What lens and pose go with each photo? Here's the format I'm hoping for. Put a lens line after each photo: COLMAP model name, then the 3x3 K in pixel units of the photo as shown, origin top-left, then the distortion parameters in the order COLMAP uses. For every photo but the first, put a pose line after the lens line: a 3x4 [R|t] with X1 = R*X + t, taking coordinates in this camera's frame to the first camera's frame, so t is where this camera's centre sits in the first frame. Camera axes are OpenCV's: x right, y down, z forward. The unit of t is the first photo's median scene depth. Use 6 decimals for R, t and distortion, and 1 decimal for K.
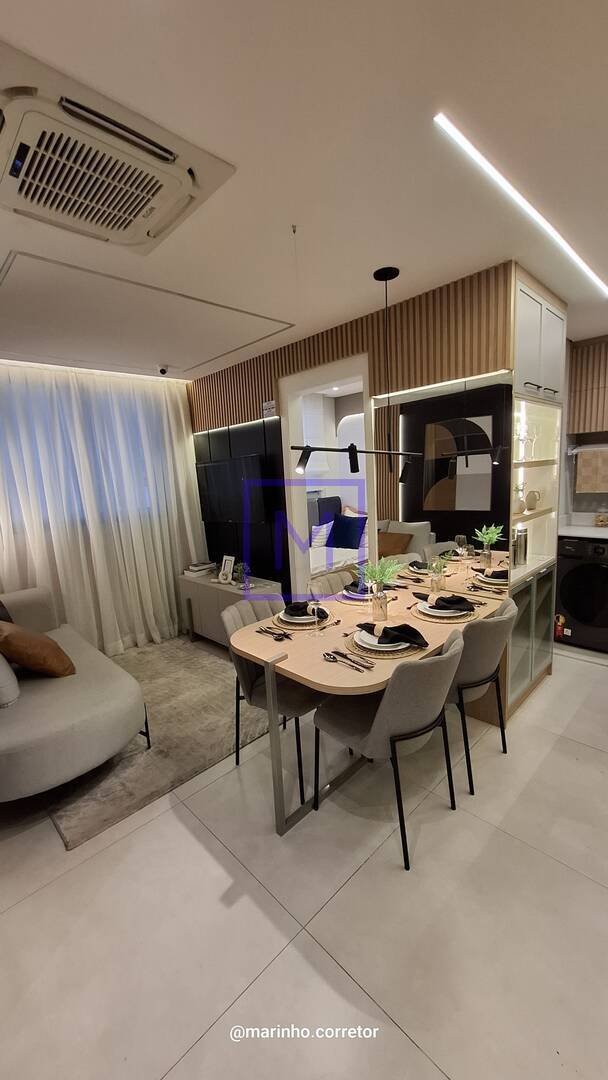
lens RADIAL K [[426.7, 0, 303.8], [0, 426.7, 544.6], [0, 0, 1]] dist [-0.003513, 0.000781]
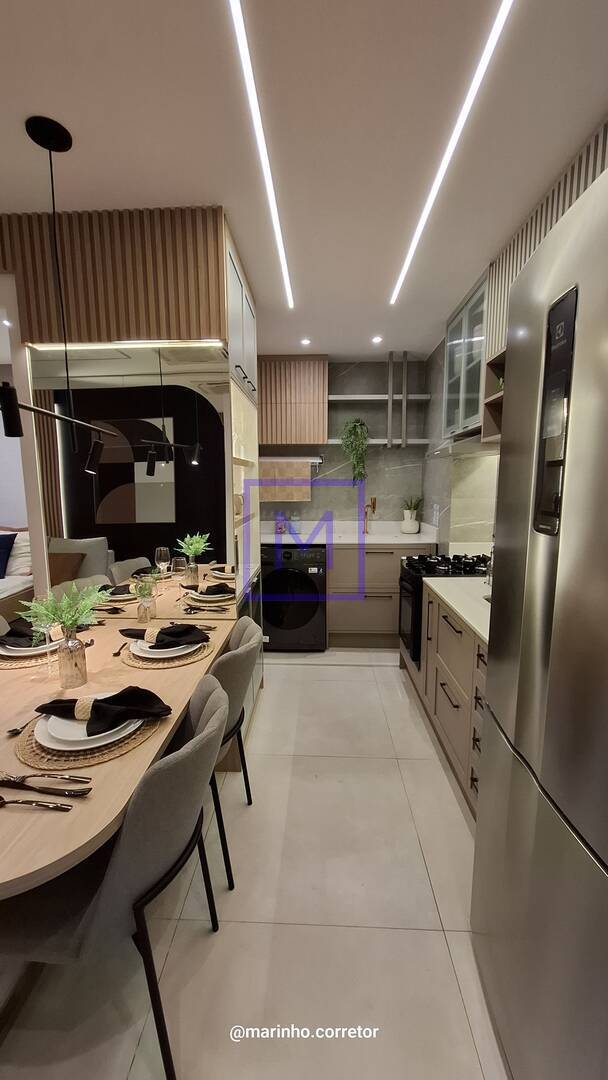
lens RADIAL K [[426.7, 0, 303.8], [0, 426.7, 544.6], [0, 0, 1]] dist [-0.003513, 0.000781]
pose [[0.726028, -0.048623, 0.685944, 0.004521], [0.079440, 0.996749, -0.013428, 0.006557], [-0.683061, 0.064241, 0.727530, 0.262054]]
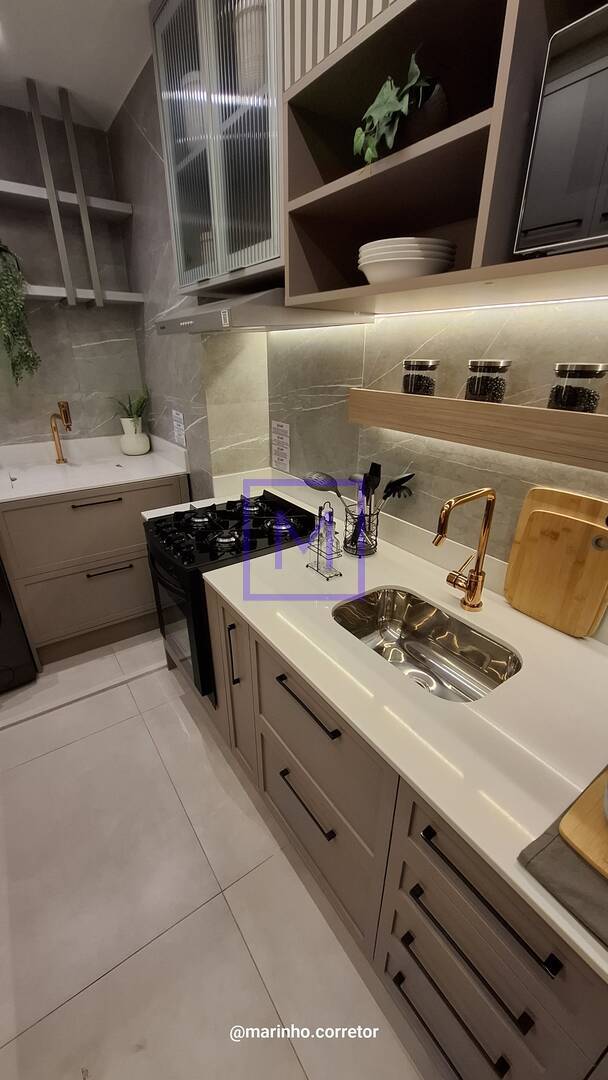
lens RADIAL K [[426.7, 0, 303.8], [0, 426.7, 544.6], [0, 0, 1]] dist [-0.003513, 0.000781]
pose [[0.158241, -0.352950, 0.922164, 0.401310], [0.149246, 0.931750, 0.331009, -0.100456], [-0.976056, 0.085250, 0.200118, 0.553175]]
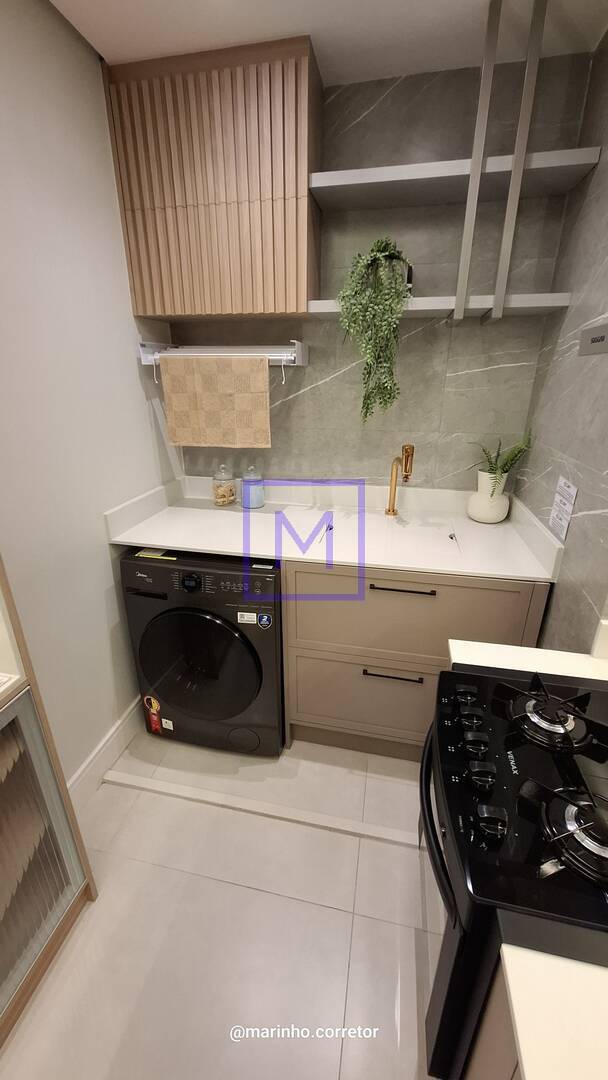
lens RADIAL K [[426.7, 0, 303.8], [0, 426.7, 544.6], [0, 0, 1]] dist [-0.003513, 0.000781]
pose [[0.828141, -0.155404, 0.538547, 0.693546], [0.047218, 0.976724, 0.209238, -0.151493], [-0.558528, -0.147849, 0.816203, 0.697811]]
